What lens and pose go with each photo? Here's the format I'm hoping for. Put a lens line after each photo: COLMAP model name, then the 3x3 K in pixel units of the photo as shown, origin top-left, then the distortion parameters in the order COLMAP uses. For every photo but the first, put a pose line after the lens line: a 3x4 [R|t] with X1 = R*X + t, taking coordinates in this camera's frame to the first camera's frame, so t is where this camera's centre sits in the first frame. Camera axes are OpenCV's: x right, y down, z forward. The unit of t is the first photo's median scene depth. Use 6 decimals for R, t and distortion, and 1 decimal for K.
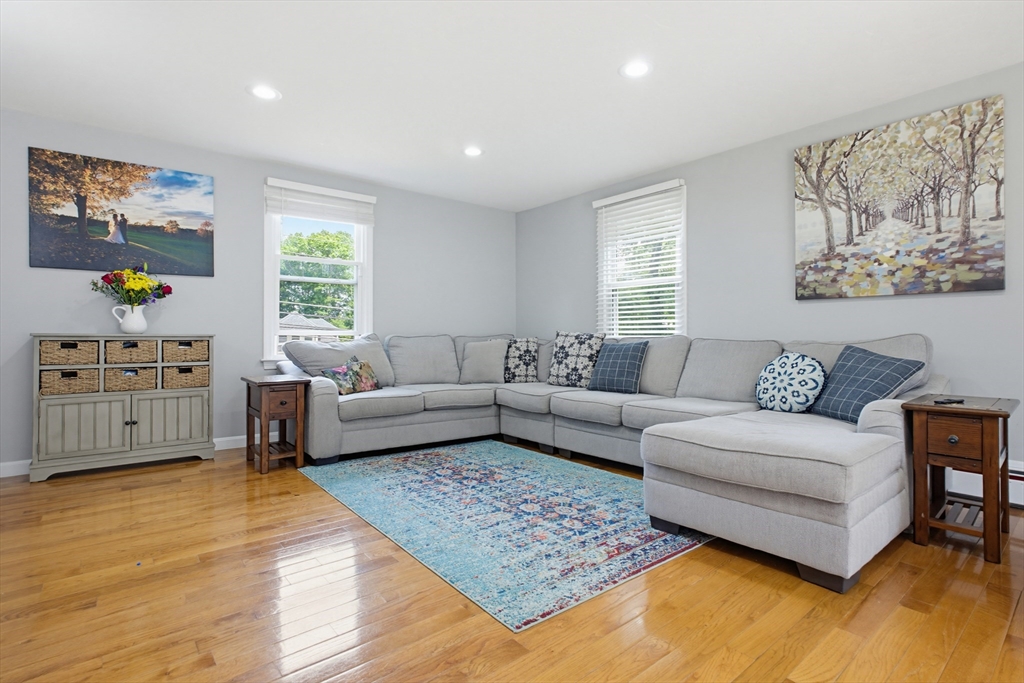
lens RADIAL K [[491.7, 0, 521.8], [0, 491.7, 330.4], [0, 0, 1]] dist [-0.013617, 0.000522]
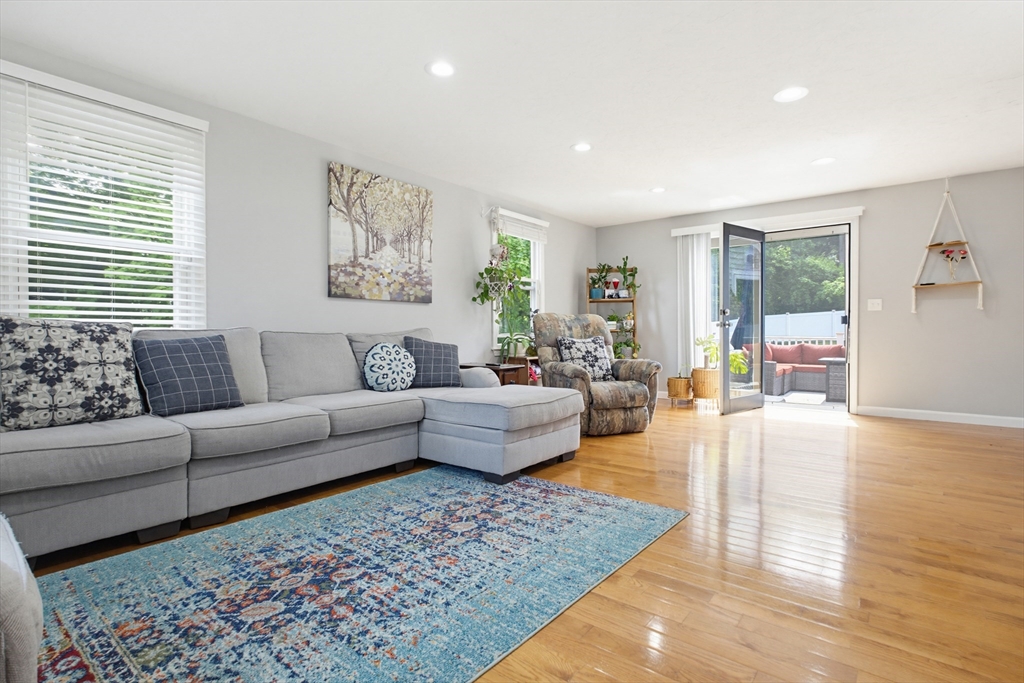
lens RADIAL K [[500.4, 0, 521.9], [0, 500.4, 335.9], [0, 0, 1]] dist [-0.024453, 0.012116]
pose [[-0.206649, -0.007632, 0.978385, -0.725782], [-0.013112, 0.999901, 0.005030, 0.017229], [-0.978327, -0.011789, -0.206729, 0.915703]]
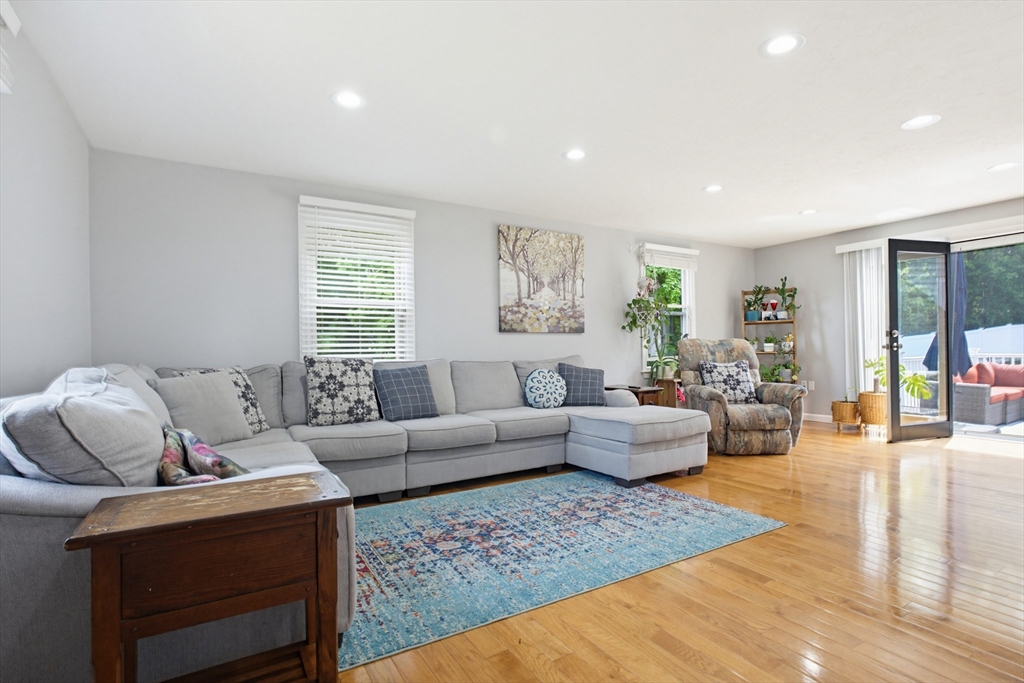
lens RADIAL K [[500.0, 0, 518.9], [0, 500.0, 346.9], [0, 0, 1]] dist [-0.015732, 0.013563]
pose [[0.151202, 0.003699, 0.988496, -0.965163], [-0.000093, 0.999993, -0.003728, -0.015793], [-0.988503, 0.000472, 0.151201, 0.830082]]
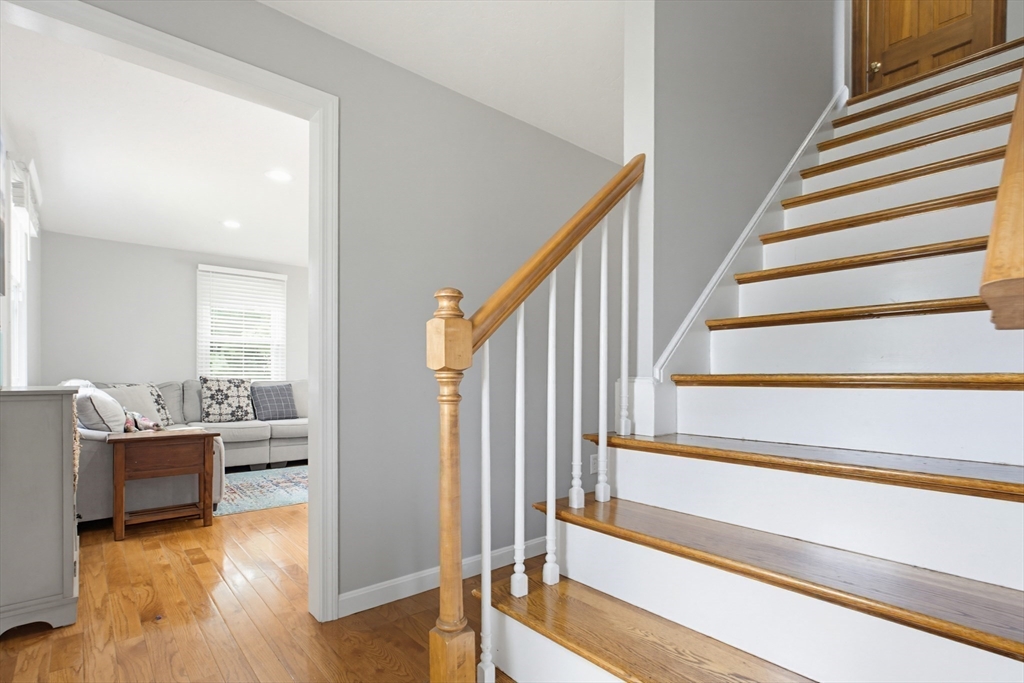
lens RADIAL K [[494.3, 0, 513.0], [0, 494.3, 375.0], [0, 0, 1]] dist [-0.000381, 0.000026]
pose [[-0.006257, -0.001449, 0.999979, -1.620301], [-0.018495, 0.999828, 0.001333, -0.025702], [-0.999809, -0.018486, -0.006283, 0.420902]]
